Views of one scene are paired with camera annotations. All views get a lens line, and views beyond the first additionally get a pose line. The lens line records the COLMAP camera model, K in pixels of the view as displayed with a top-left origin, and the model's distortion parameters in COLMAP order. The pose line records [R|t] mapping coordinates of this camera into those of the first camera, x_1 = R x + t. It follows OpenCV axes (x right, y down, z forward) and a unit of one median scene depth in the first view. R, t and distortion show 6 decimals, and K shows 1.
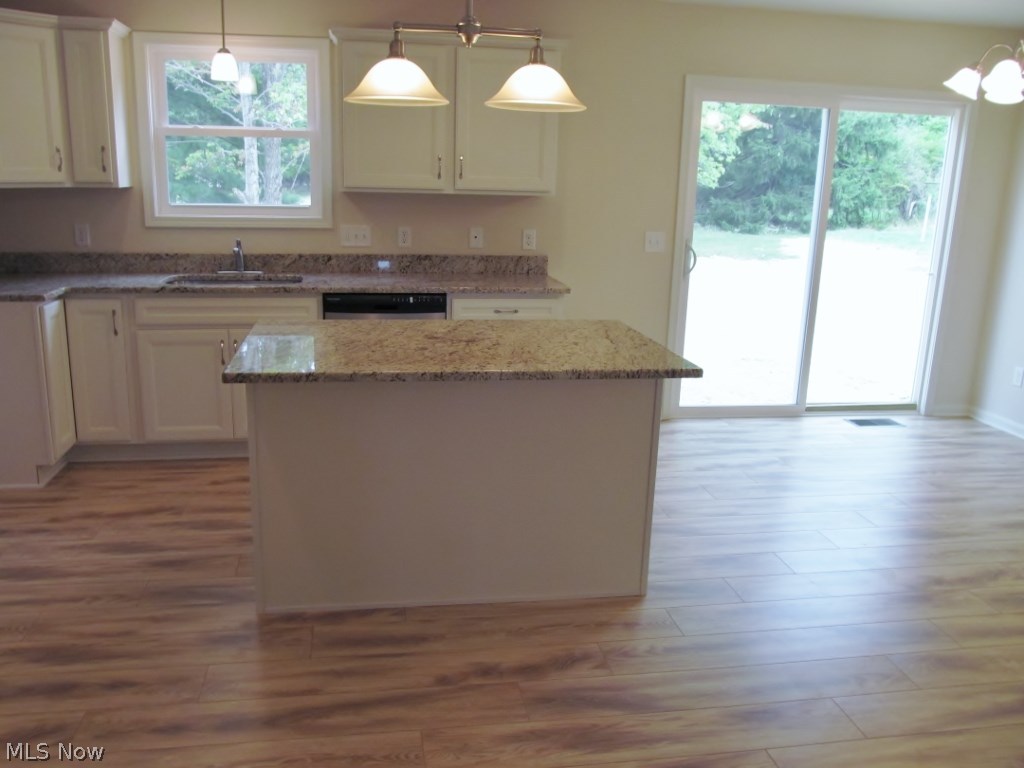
lens RADIAL K [[861.3, 0, 508.3], [0, 861.3, 387.7], [0, 0, 1]] dist [-0.041365, 0.012222]
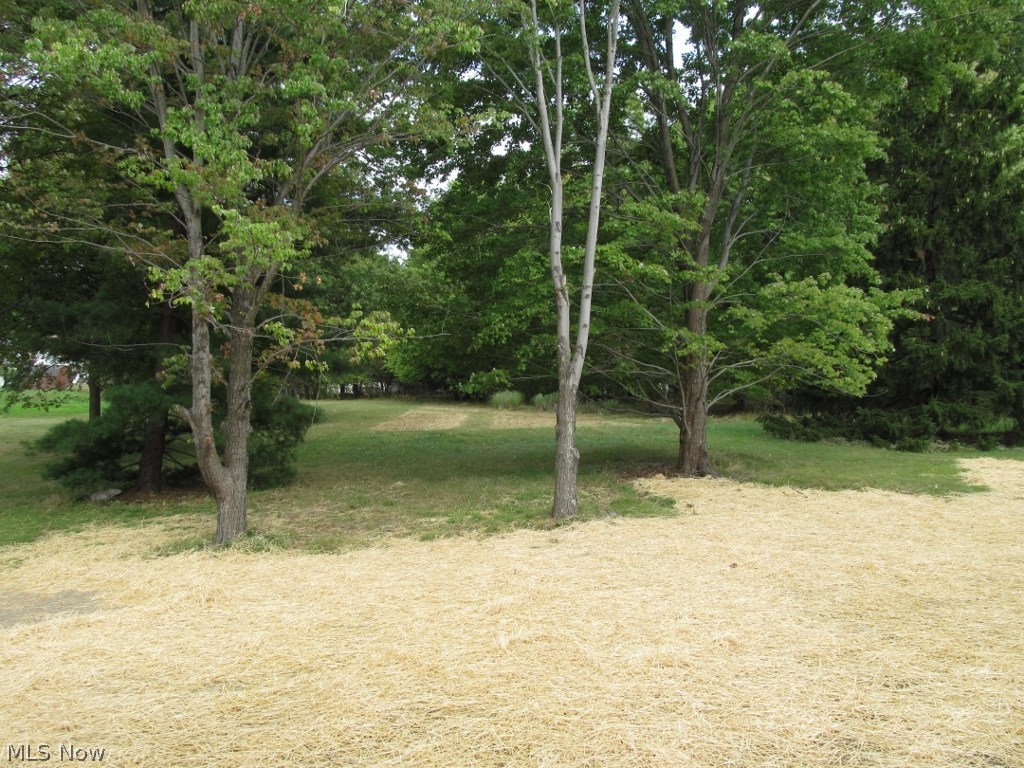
lens RADIAL K [[861.3, 0, 511.4], [0, 861.3, 377.4], [0, 0, 1]] dist [-0.041365, 0.012222]
pose [[0.987896, -0.008968, -0.154857, 0.040380], [-0.029221, 0.969694, -0.242570, -0.045167], [0.152339, 0.244159, 0.957695, 0.175738]]
